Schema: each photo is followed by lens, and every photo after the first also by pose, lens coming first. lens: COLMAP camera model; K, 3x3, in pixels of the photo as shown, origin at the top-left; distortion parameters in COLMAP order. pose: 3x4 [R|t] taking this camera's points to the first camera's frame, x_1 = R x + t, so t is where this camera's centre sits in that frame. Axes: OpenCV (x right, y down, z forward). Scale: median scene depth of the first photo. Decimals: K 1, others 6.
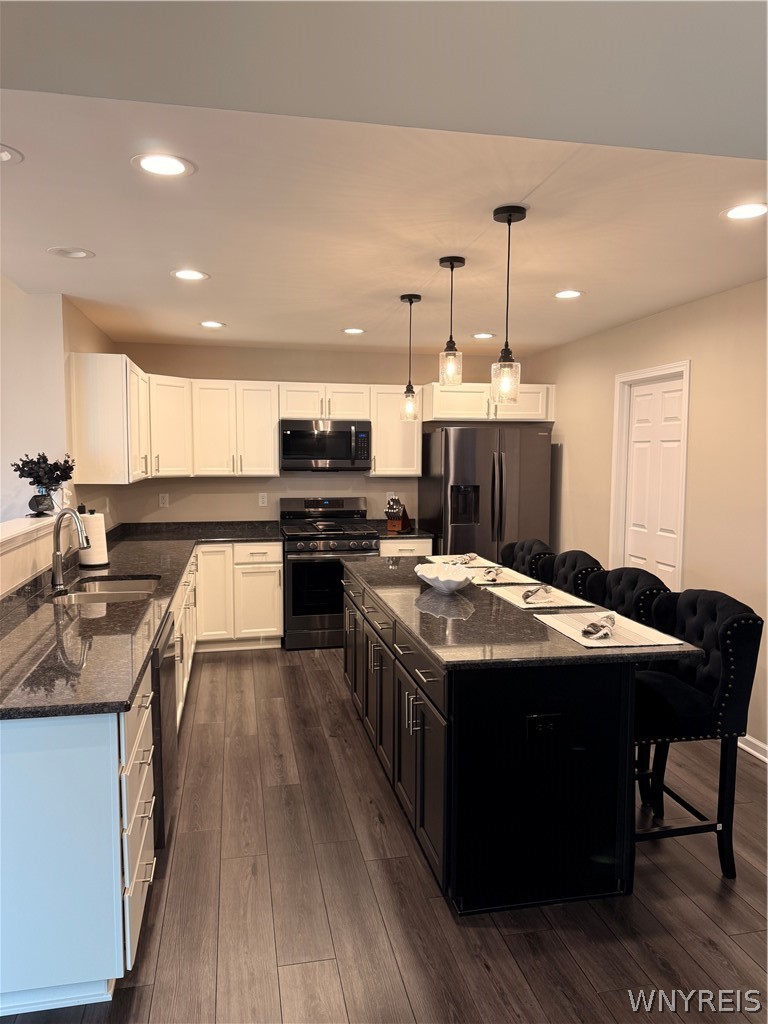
lens RADIAL K [[726.7, 0, 386.1], [0, 726.7, 518.6], [0, 0, 1]] dist [0.116749, -0.163021]
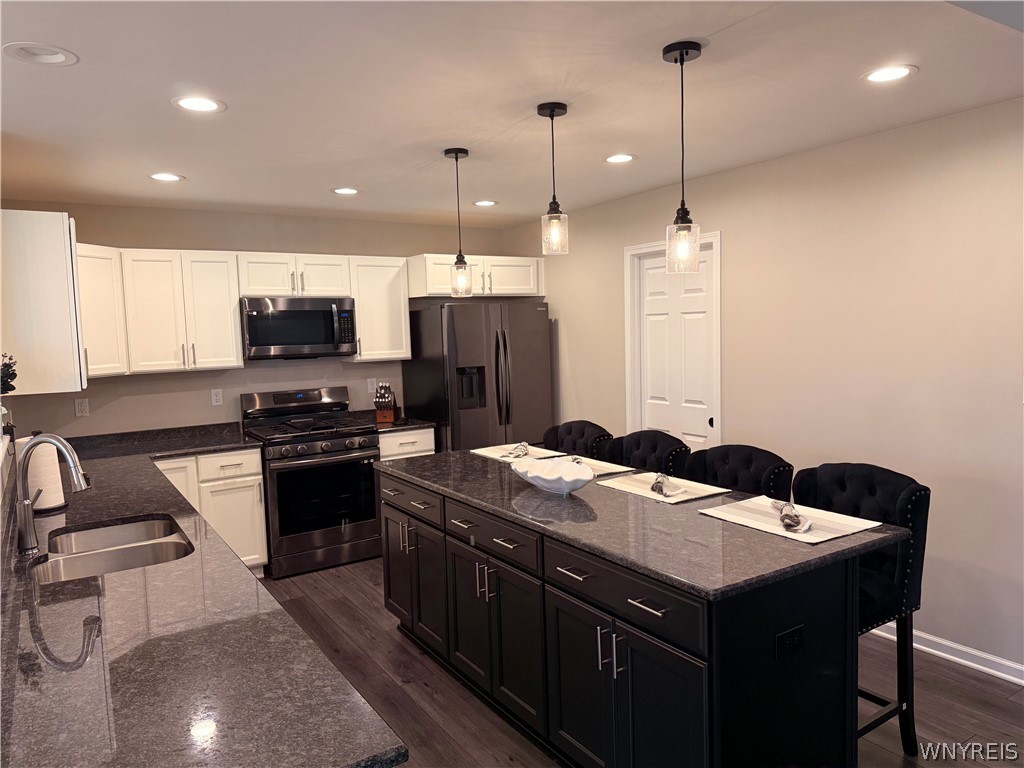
lens RADIAL K [[719.8, 0, 525.1], [0, 719.8, 394.0], [0, 0, 1]] dist [0.148246, -0.301839]
pose [[0.928931, -0.067449, 0.364057, -0.161378], [0.067612, 0.997636, 0.012313, -0.018416], [-0.364027, 0.013177, 0.931295, 0.132960]]
